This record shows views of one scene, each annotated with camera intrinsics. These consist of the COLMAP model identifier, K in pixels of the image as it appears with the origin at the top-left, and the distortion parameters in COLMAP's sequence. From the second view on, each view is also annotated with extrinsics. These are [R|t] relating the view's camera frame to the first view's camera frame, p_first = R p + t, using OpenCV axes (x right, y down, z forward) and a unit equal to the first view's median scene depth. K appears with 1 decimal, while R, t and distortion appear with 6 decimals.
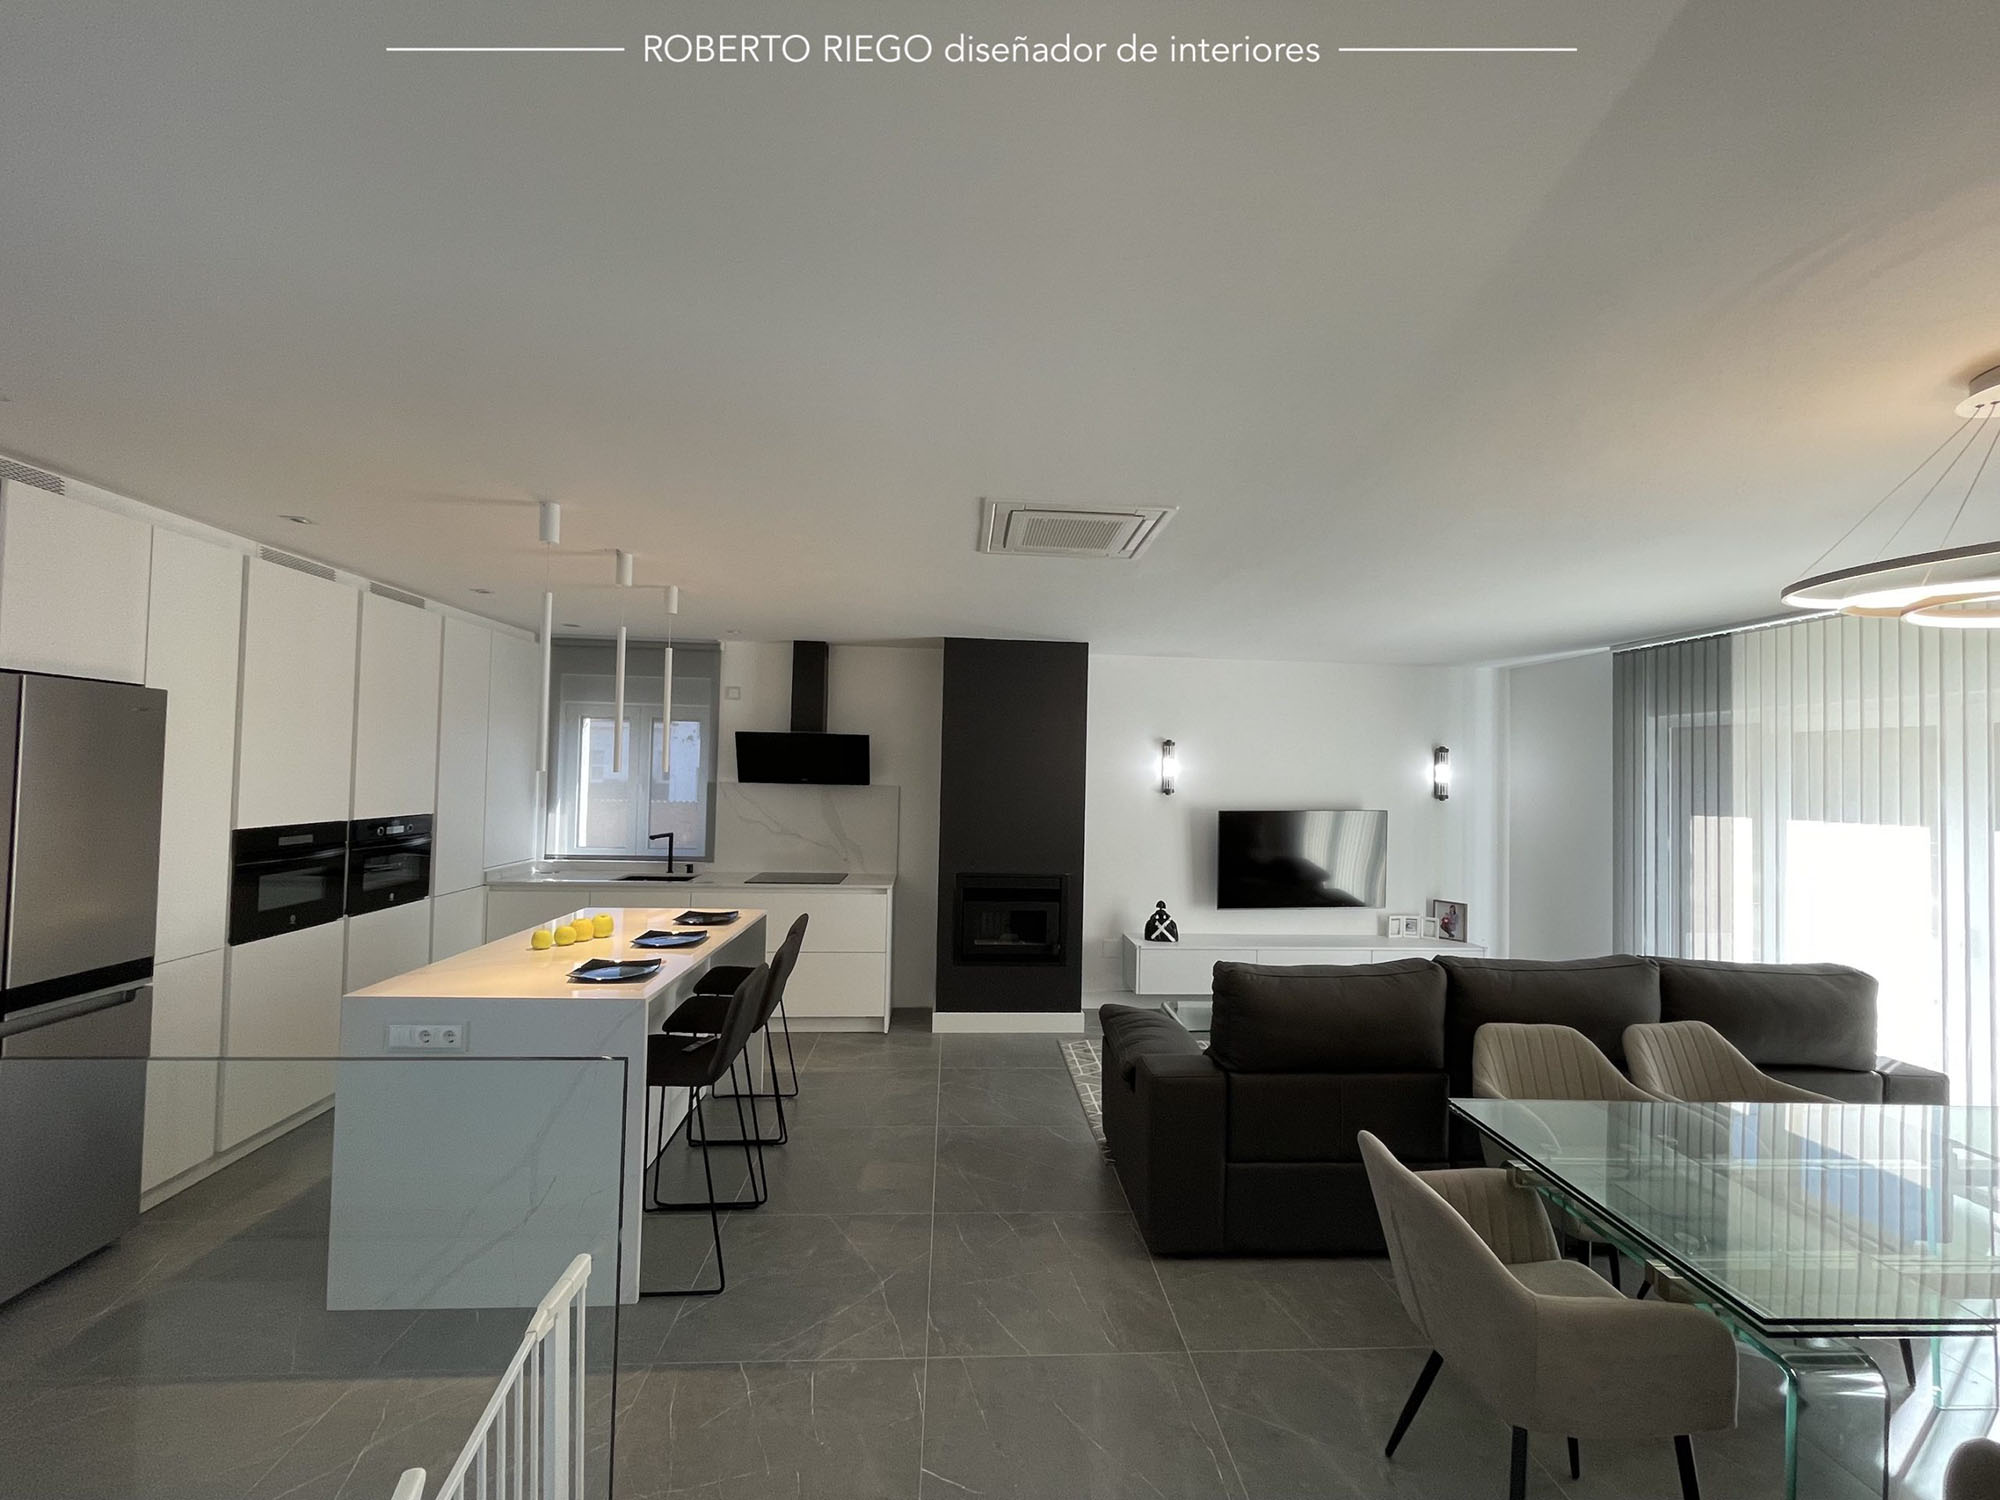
lens RADIAL K [[812.2, 0, 1004.5], [0, 812.2, 755.0], [0, 0, 1]] dist [-0.002640, -0.000292]
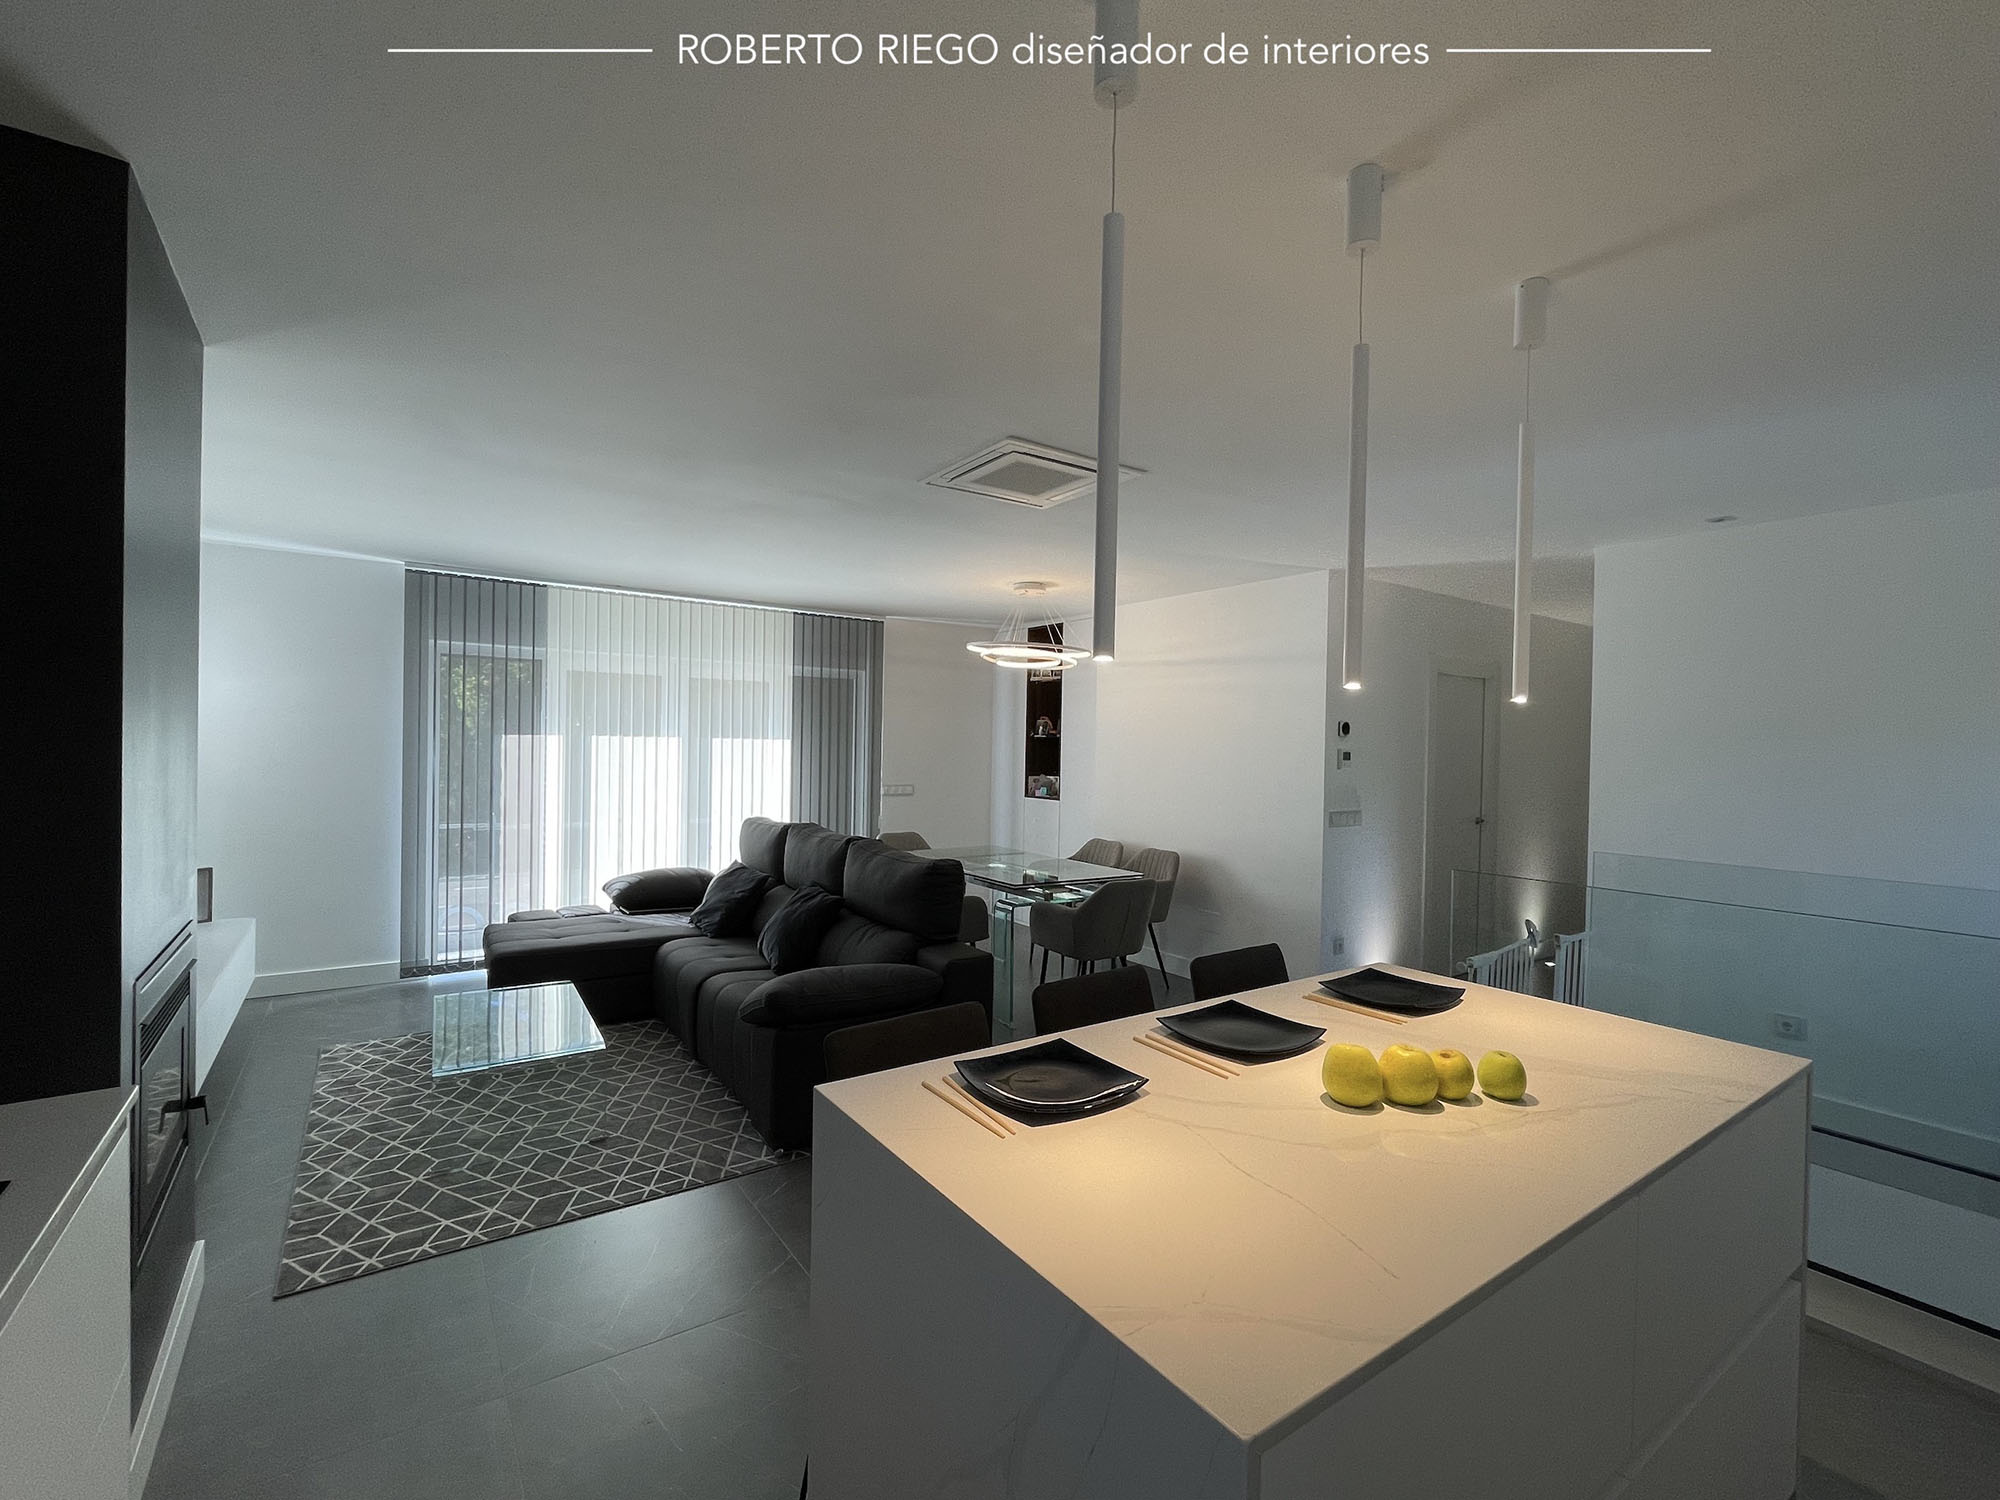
lens RADIAL K [[878.0, 0, 1007.3], [0, 878.0, 754.4], [0, 0, 1]] dist [0.000043, 0.000049]
pose [[-0.521376, -0.040495, 0.852366, -0.508551], [-0.050940, 0.998569, 0.016282, 0.040235], [-0.851805, -0.034930, -0.522693, 0.913838]]
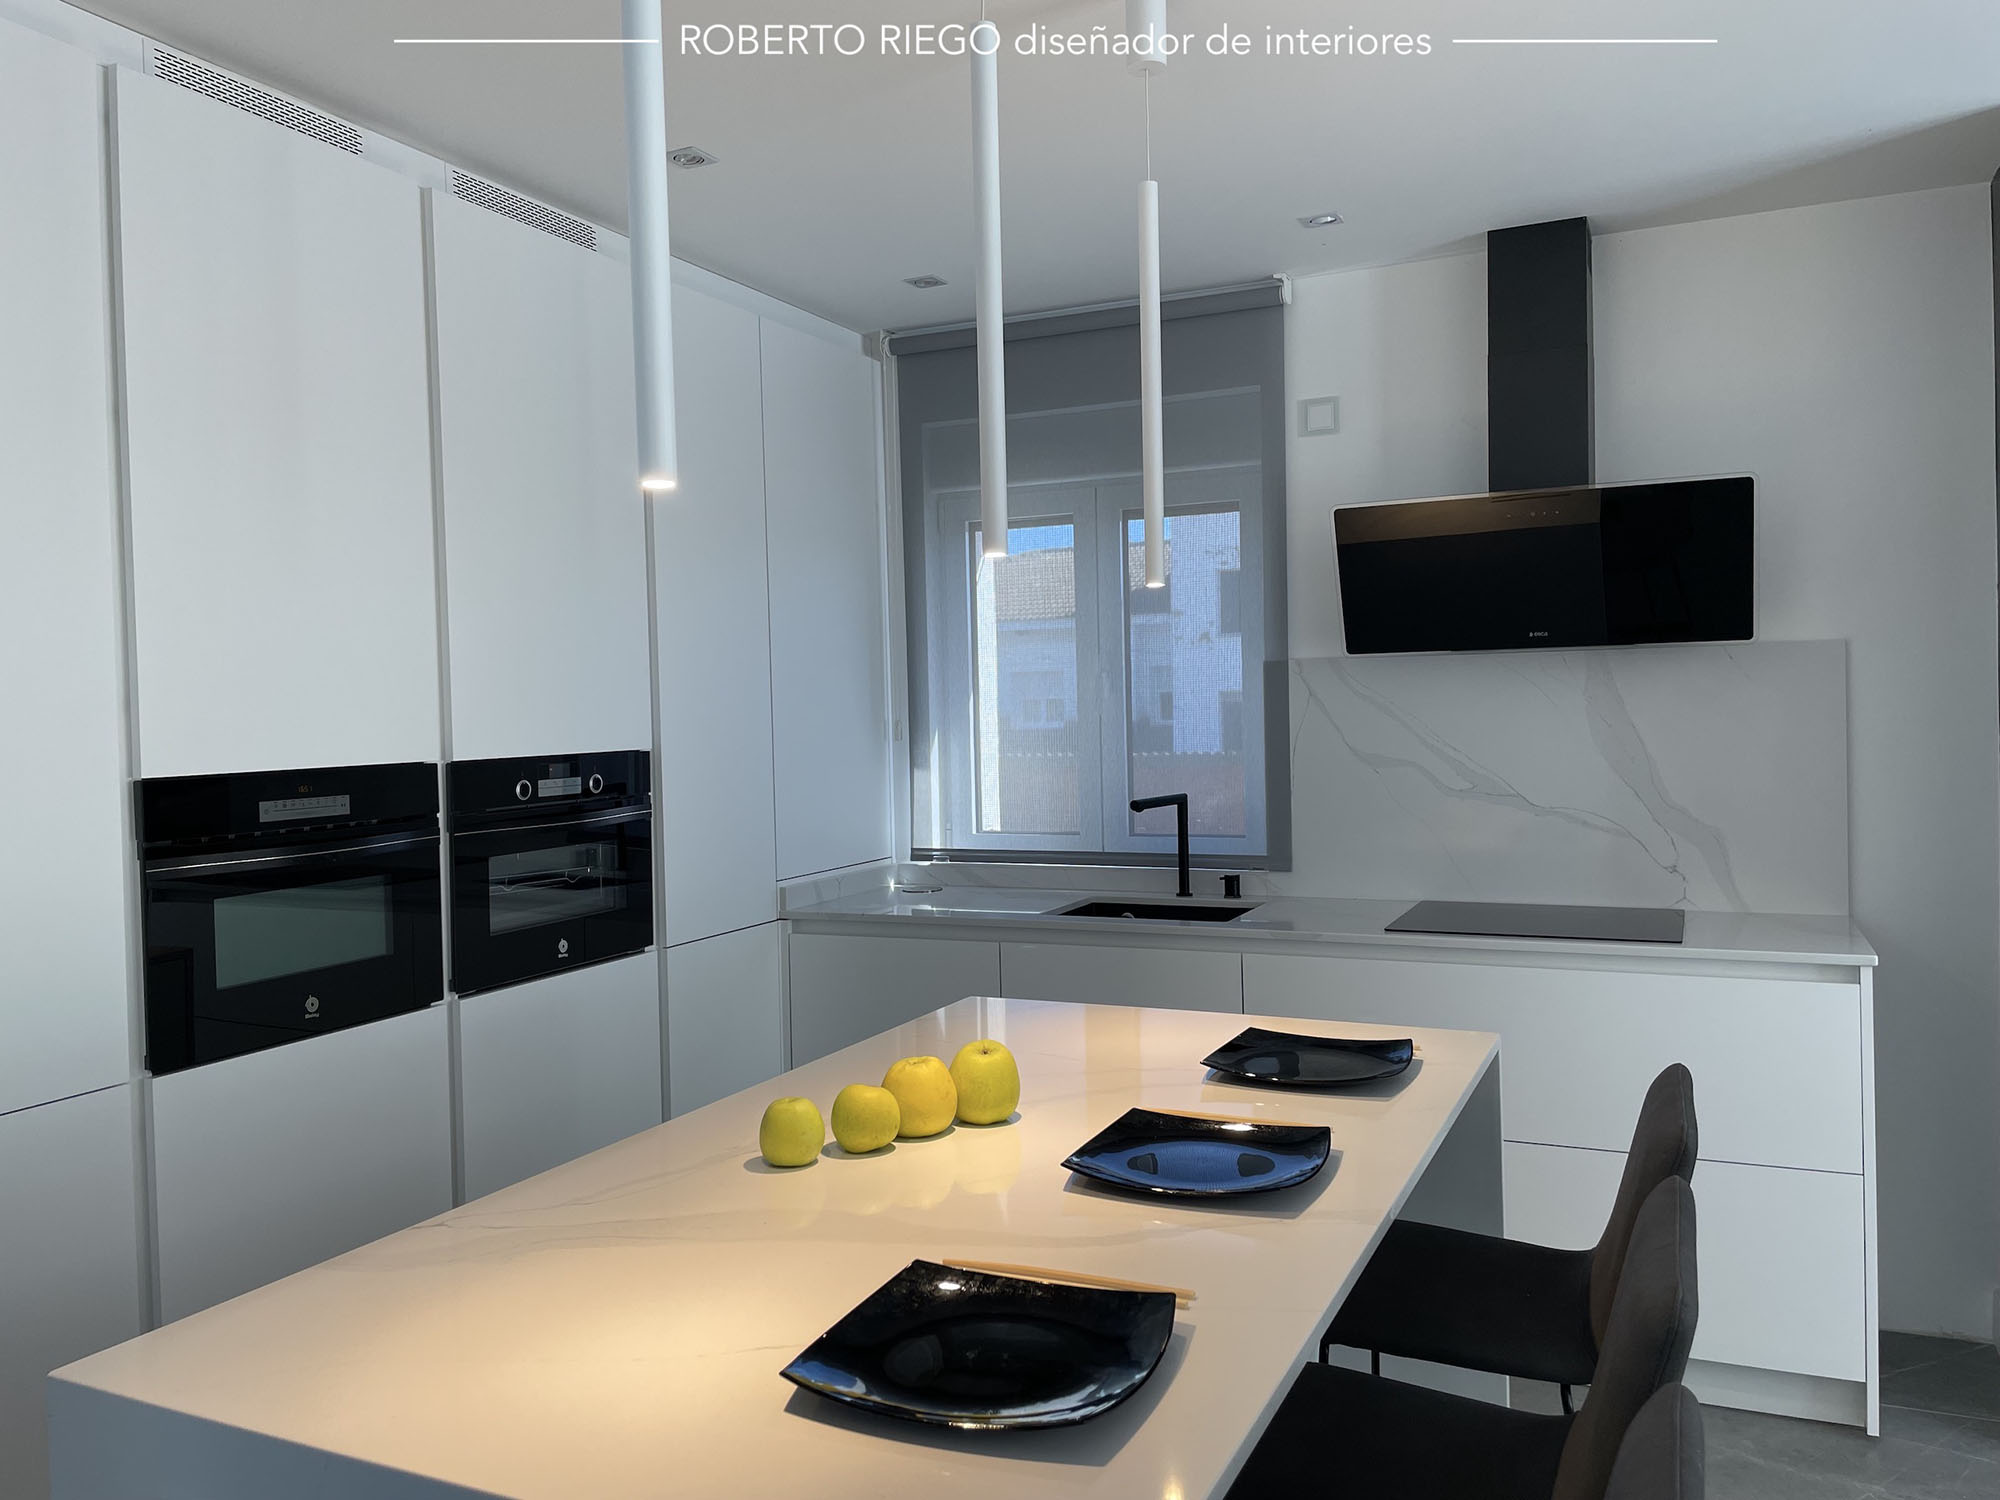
lens RADIAL K [[1503.4, 0, 1001.6], [0, 1503.4, 730.1], [0, 0, 1]] dist [0.084602, -0.113550]
pose [[0.874718, -0.035486, -0.483331, -0.146351], [0.054288, 0.998213, 0.024960, 0.045807], [0.481581, -0.048072, 0.875082, 0.352910]]
